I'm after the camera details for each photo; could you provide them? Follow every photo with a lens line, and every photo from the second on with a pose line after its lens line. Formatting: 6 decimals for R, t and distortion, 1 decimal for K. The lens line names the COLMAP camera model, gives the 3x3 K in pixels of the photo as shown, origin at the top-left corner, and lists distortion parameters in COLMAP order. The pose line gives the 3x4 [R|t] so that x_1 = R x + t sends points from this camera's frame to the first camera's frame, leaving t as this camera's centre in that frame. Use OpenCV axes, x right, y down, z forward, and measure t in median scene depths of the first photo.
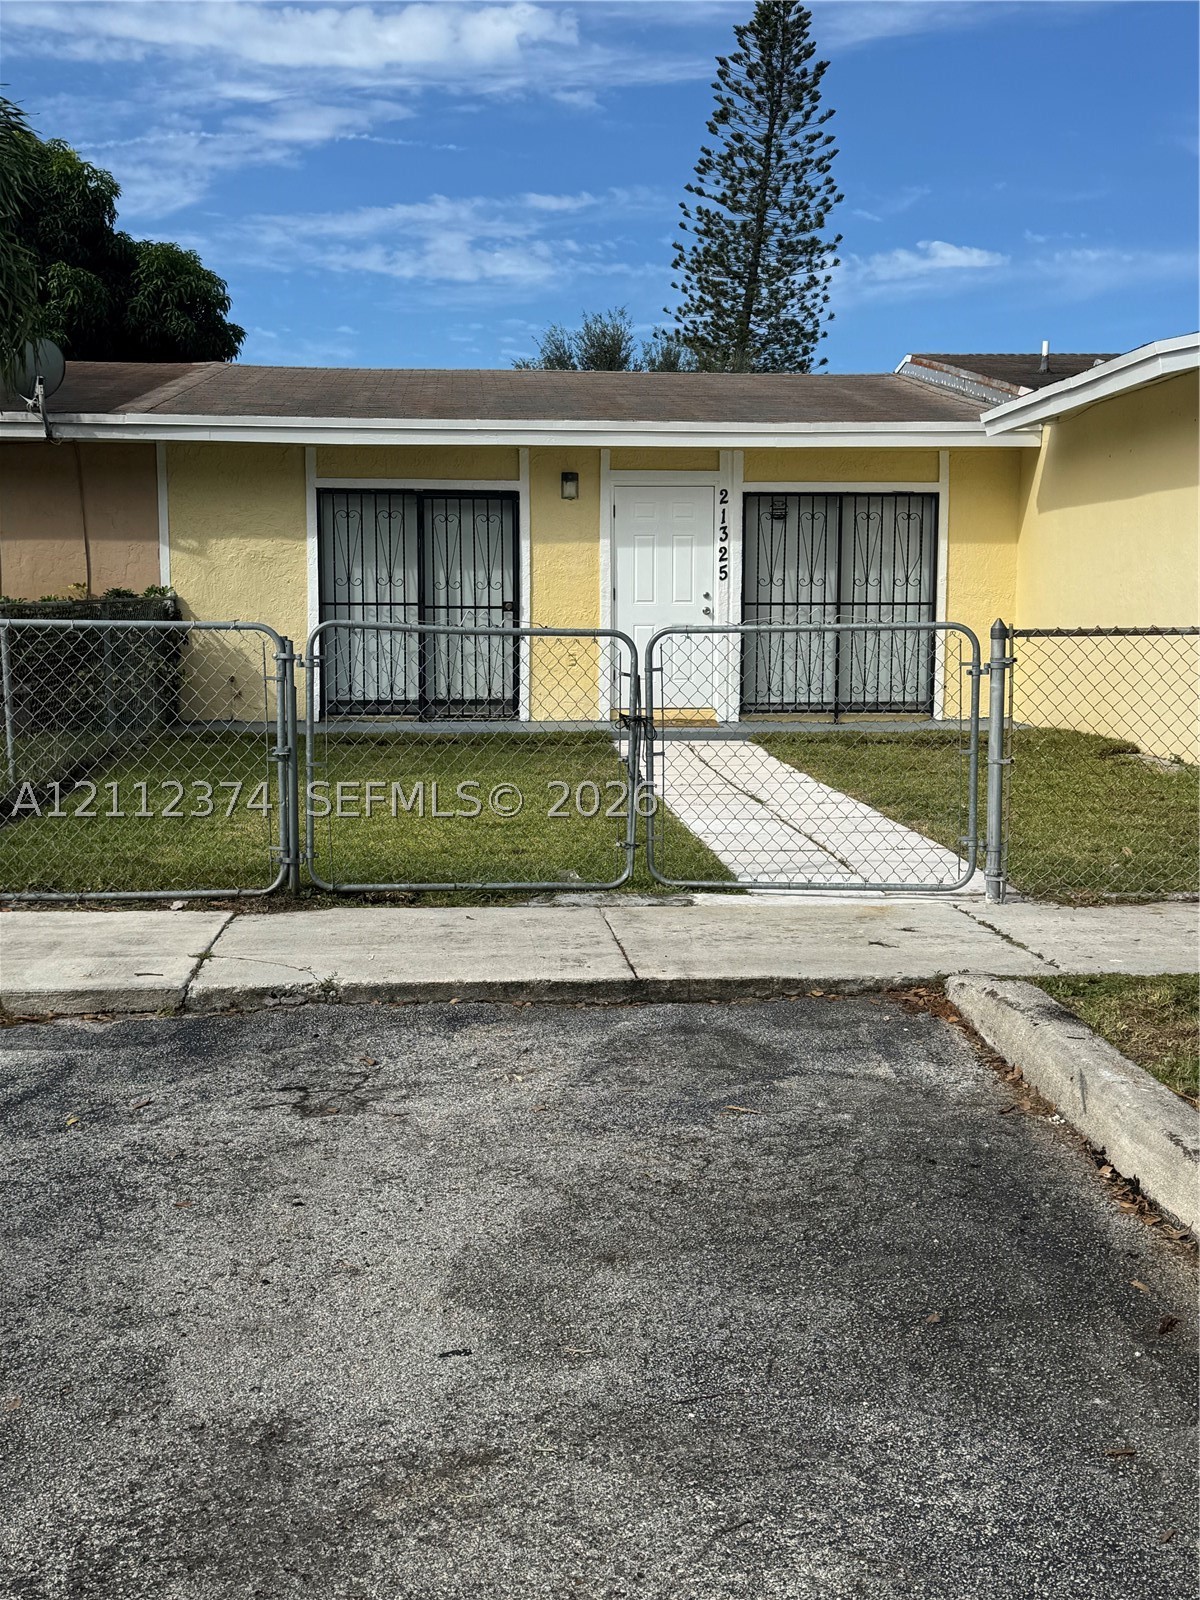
lens RADIAL K [[1813.2, 0, 600.0], [0, 1813.2, 800.0], [0, 0, 1]] dist [0.359407, -1.123541]
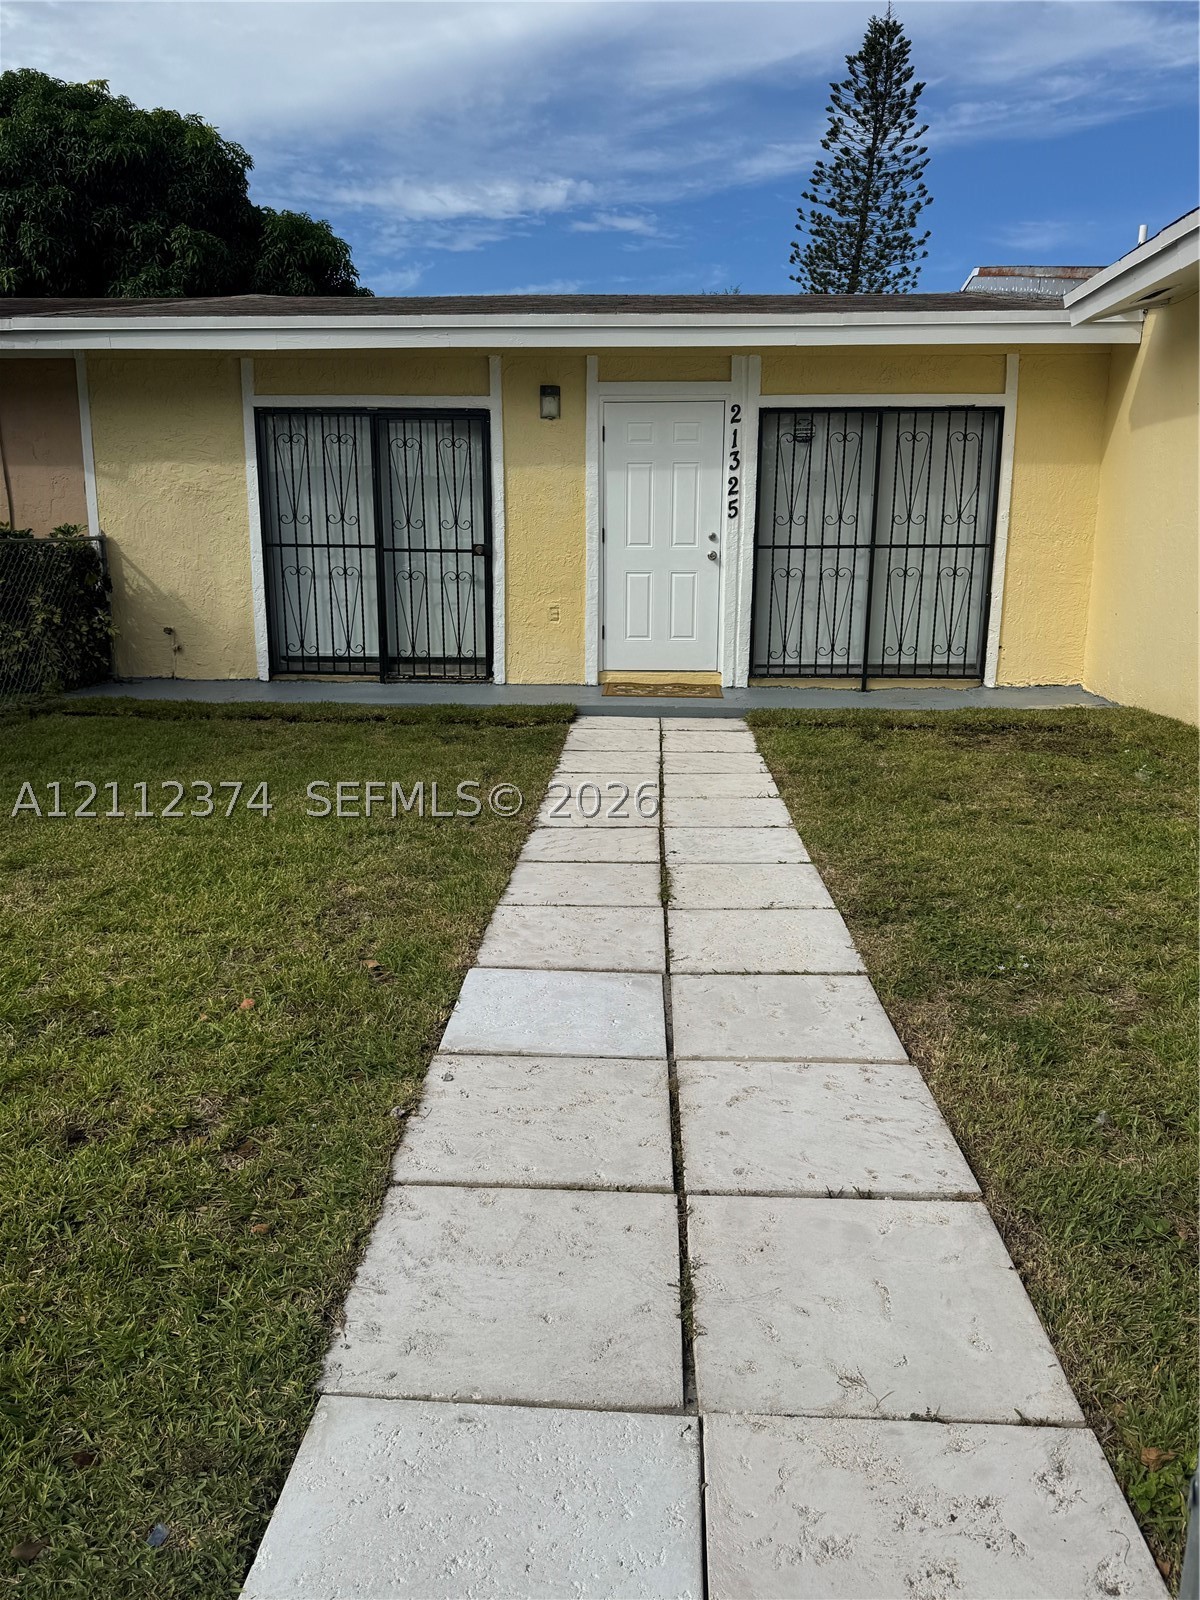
lens RADIAL K [[1166.2, 0, 600.0], [0, 1166.2, 800.0], [0, 0, 1]] dist [0.221689, -0.428209]
pose [[0.991052, 0.030077, -0.130045, 0.080510], [-0.015399, 0.993540, 0.112434, -0.050967], [0.132587, -0.109426, 0.985113, 0.435245]]
